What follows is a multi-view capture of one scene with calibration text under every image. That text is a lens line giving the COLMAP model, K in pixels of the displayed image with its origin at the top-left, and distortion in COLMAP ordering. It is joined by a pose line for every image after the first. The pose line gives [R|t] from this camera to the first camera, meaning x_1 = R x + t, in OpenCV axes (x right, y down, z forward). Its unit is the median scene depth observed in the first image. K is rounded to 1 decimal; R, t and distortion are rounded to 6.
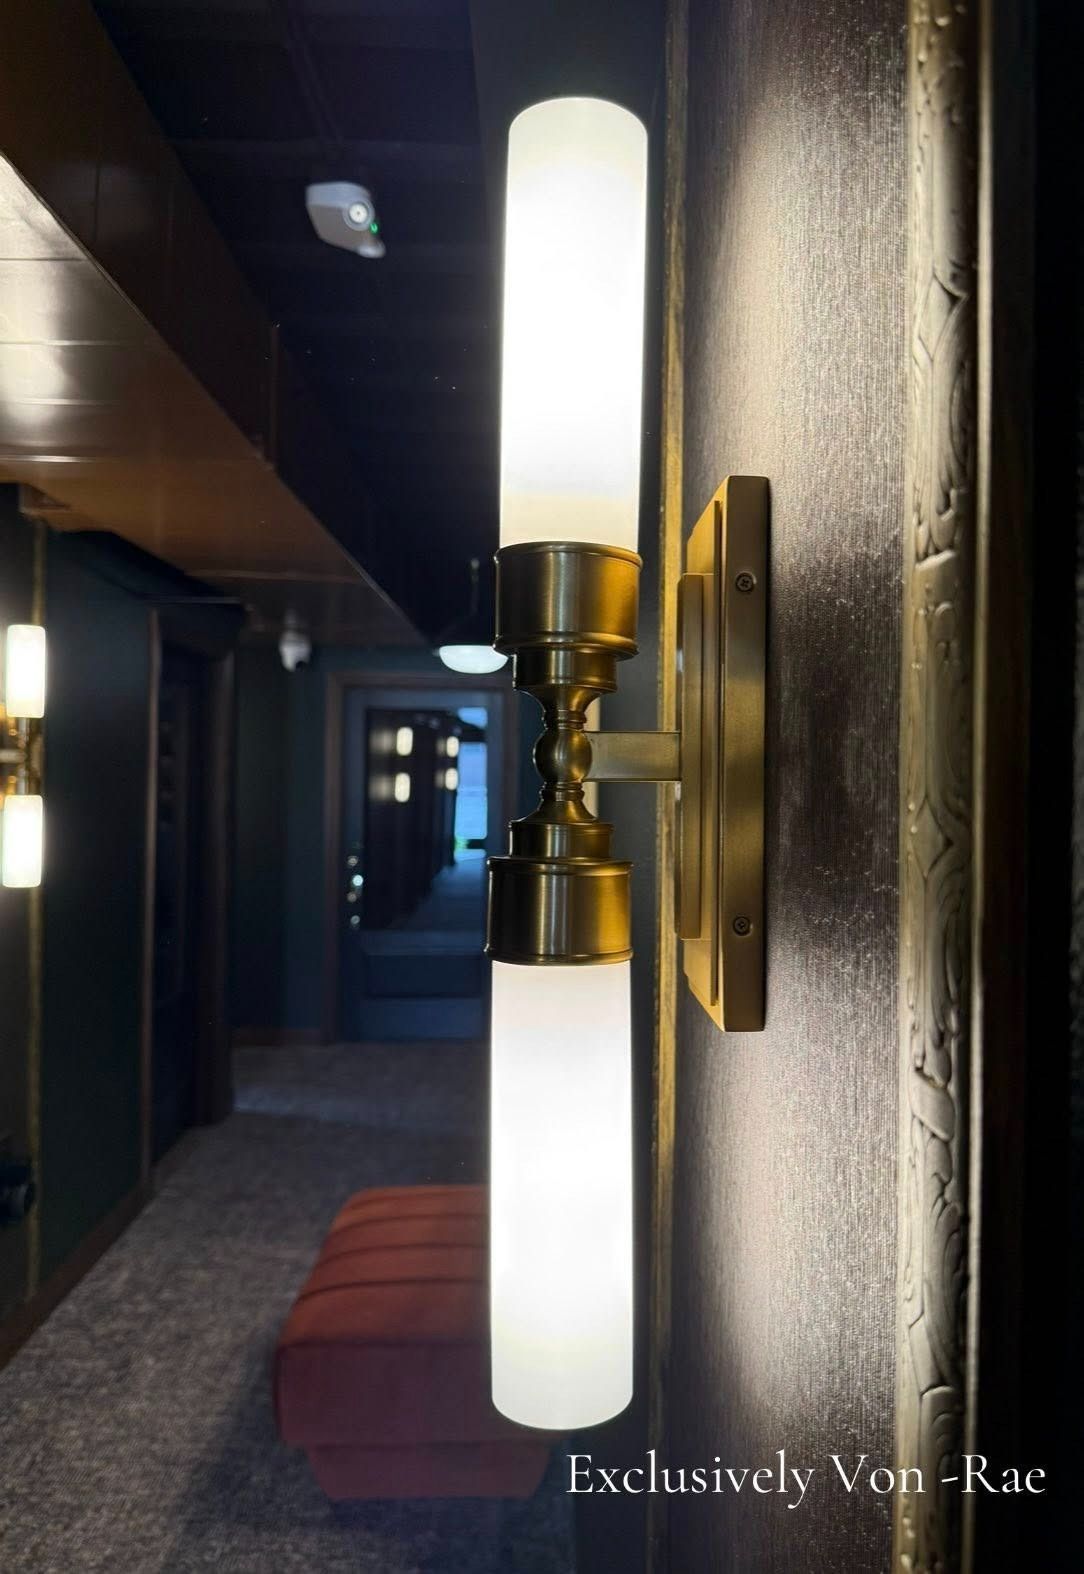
lens RADIAL K [[1151.2, 0, 542.0], [0, 1151.2, 786.1], [0, 0, 1]] dist [-0.002073, 0.002100]
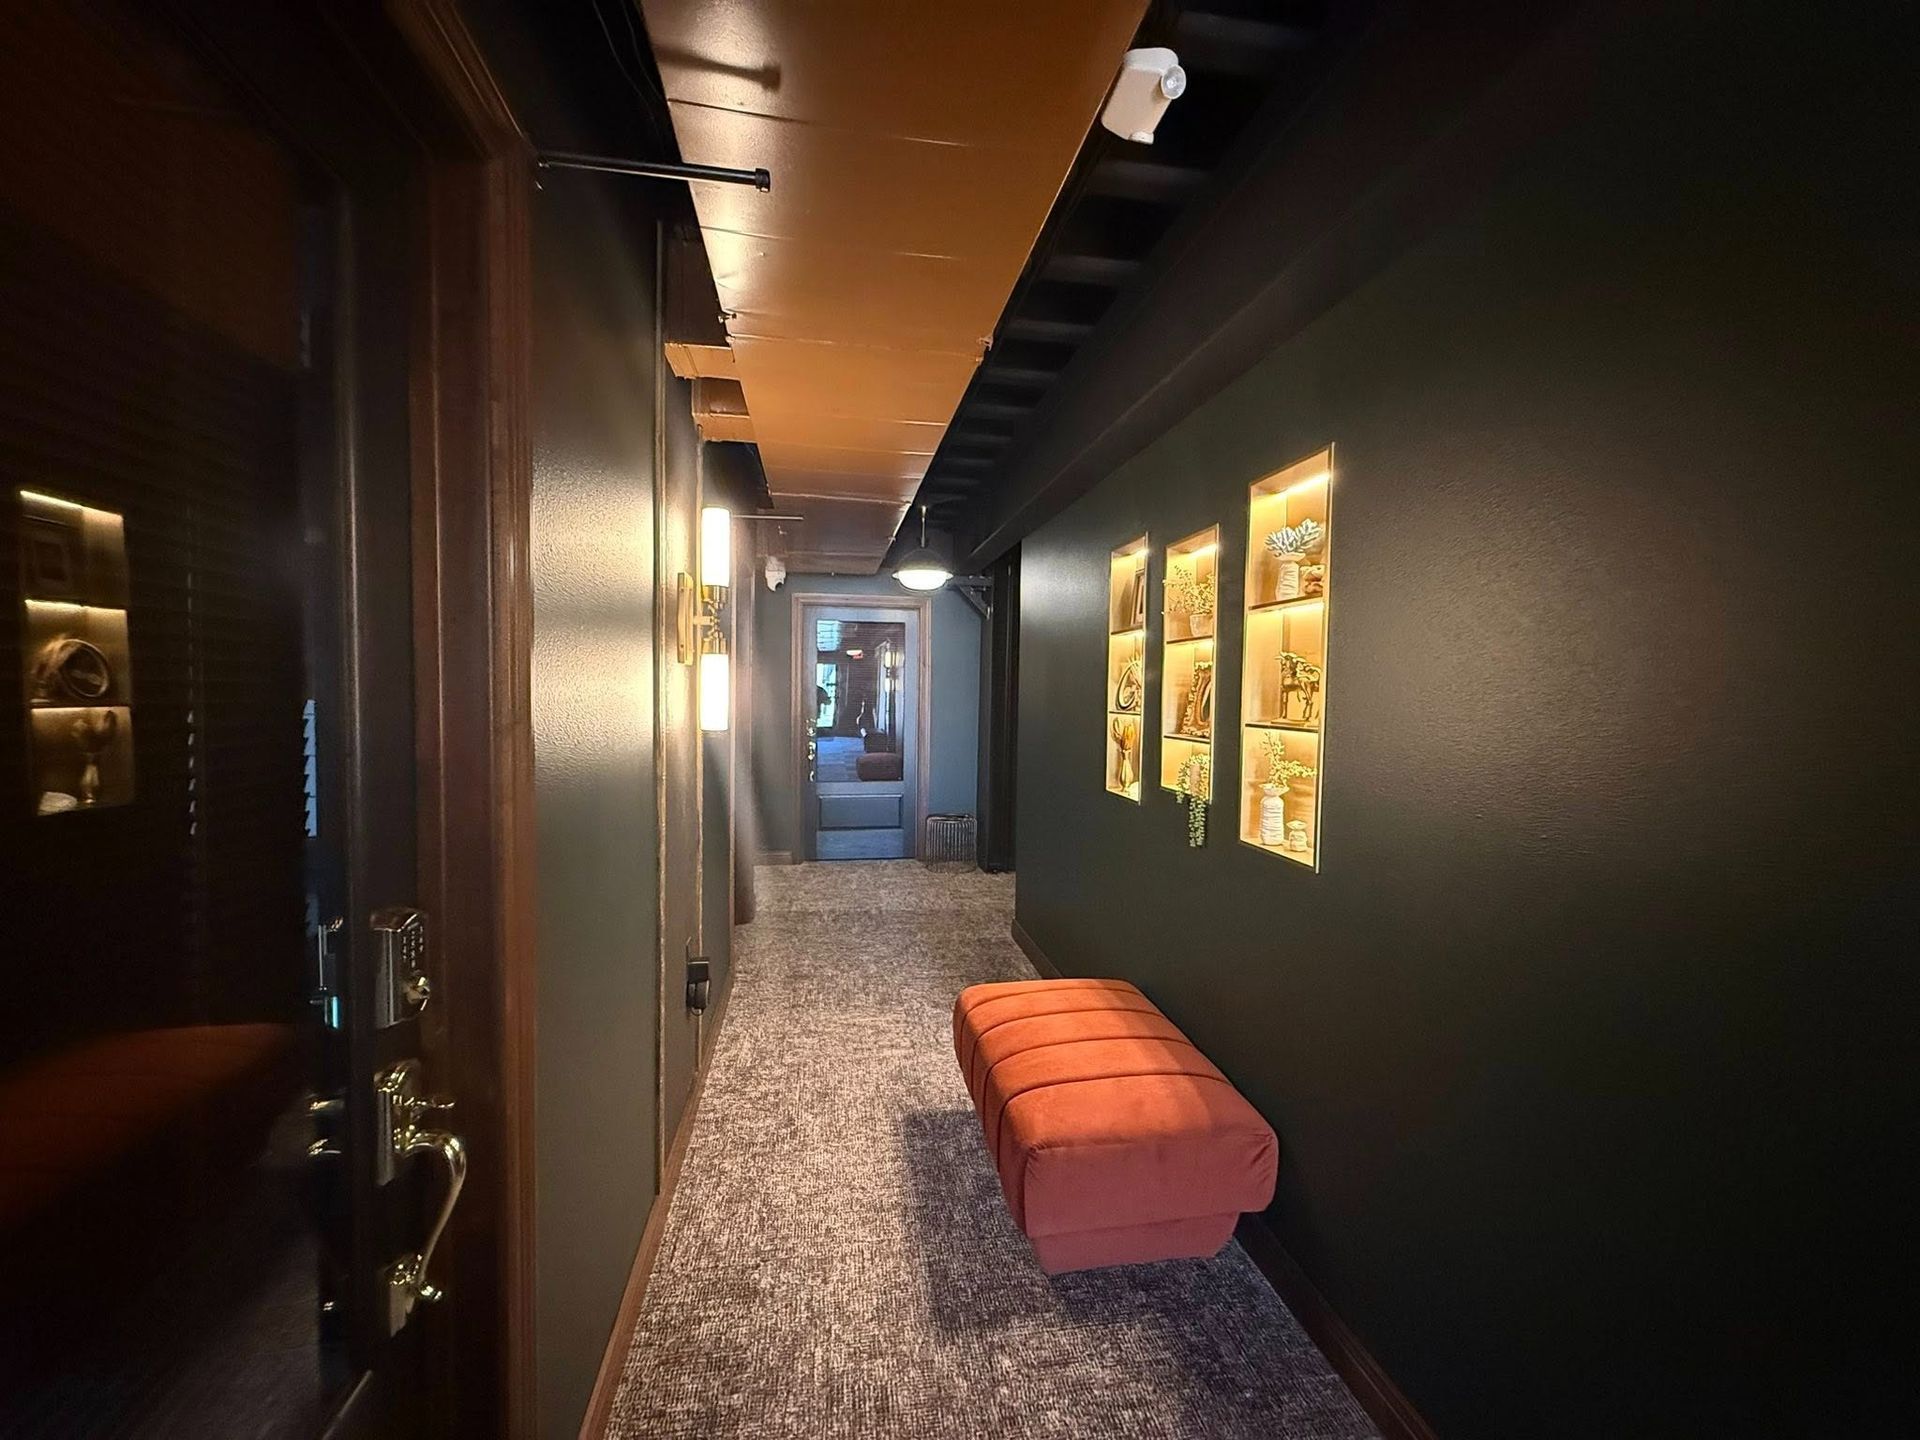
lens RADIAL K [[763.0, 0, 958.8], [0, 763.0, 719.8], [0, 0, 1]] dist [0.000626, 0.000038]
pose [[0.993138, -0.009837, 0.116531, -0.274459], [0.005468, 0.999272, 0.037754, 0.050950], [-0.116818, -0.036857, 0.992469, 0.197768]]
